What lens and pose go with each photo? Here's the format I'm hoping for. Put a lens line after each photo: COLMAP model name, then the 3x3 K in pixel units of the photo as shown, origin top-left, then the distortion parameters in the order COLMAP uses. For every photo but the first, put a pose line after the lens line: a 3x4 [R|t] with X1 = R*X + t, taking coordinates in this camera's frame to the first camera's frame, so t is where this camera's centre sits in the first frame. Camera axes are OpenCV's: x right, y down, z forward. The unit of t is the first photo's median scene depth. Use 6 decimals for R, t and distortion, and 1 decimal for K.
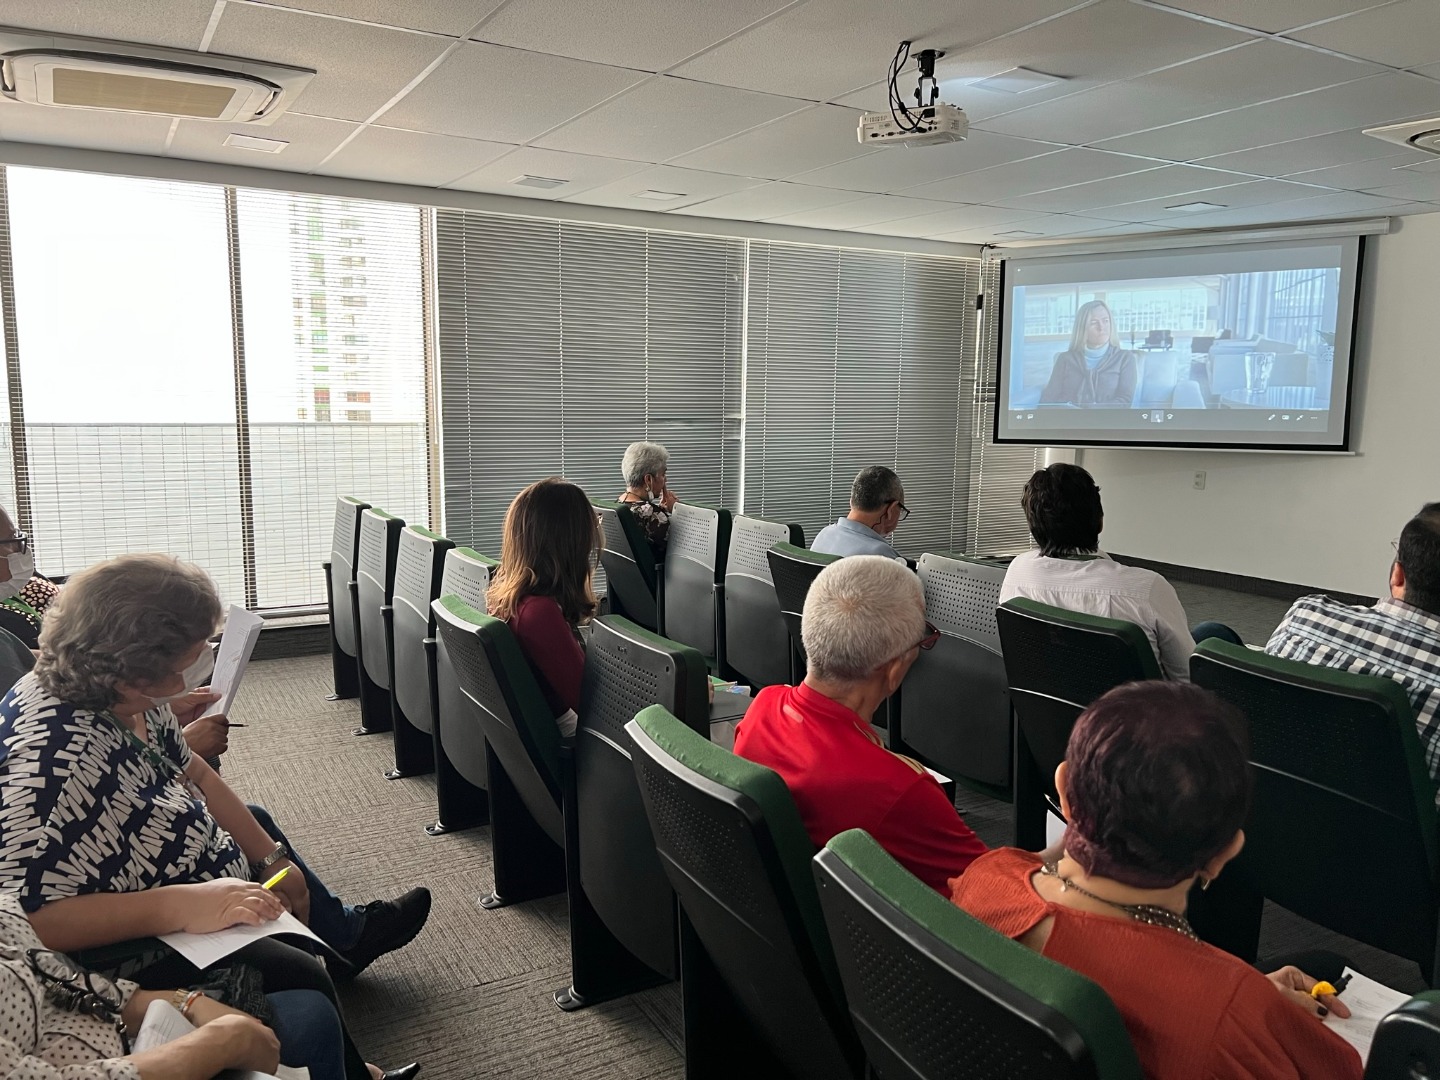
lens RADIAL K [[1086.9, 0, 720.0], [0, 1086.9, 540.0], [0, 0, 1]] dist [0.023782, 0.001793]
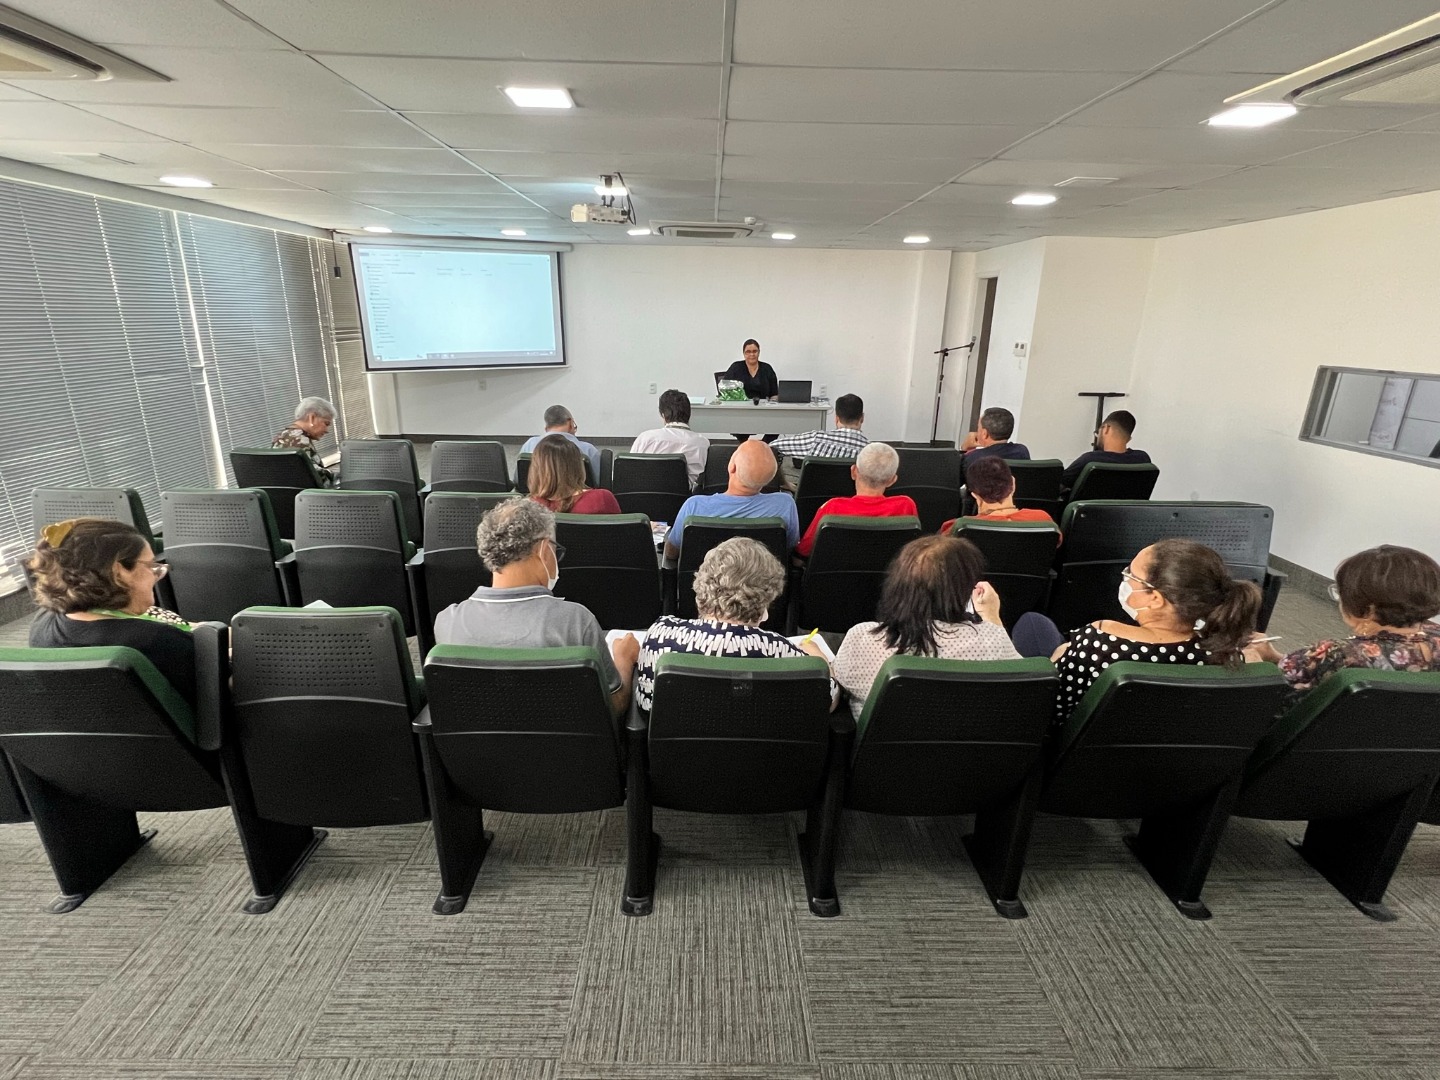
lens RADIAL K [[715.4, 0, 720.0], [0, 715.4, 540.0], [0, 0, 1]] dist [-0.000918, -0.000512]
pose [[0.482569, -0.268601, 0.833655, -0.428064], [0.109944, 0.962863, 0.246590, -0.059951], [-0.868930, -0.027341, 0.494179, 0.100401]]
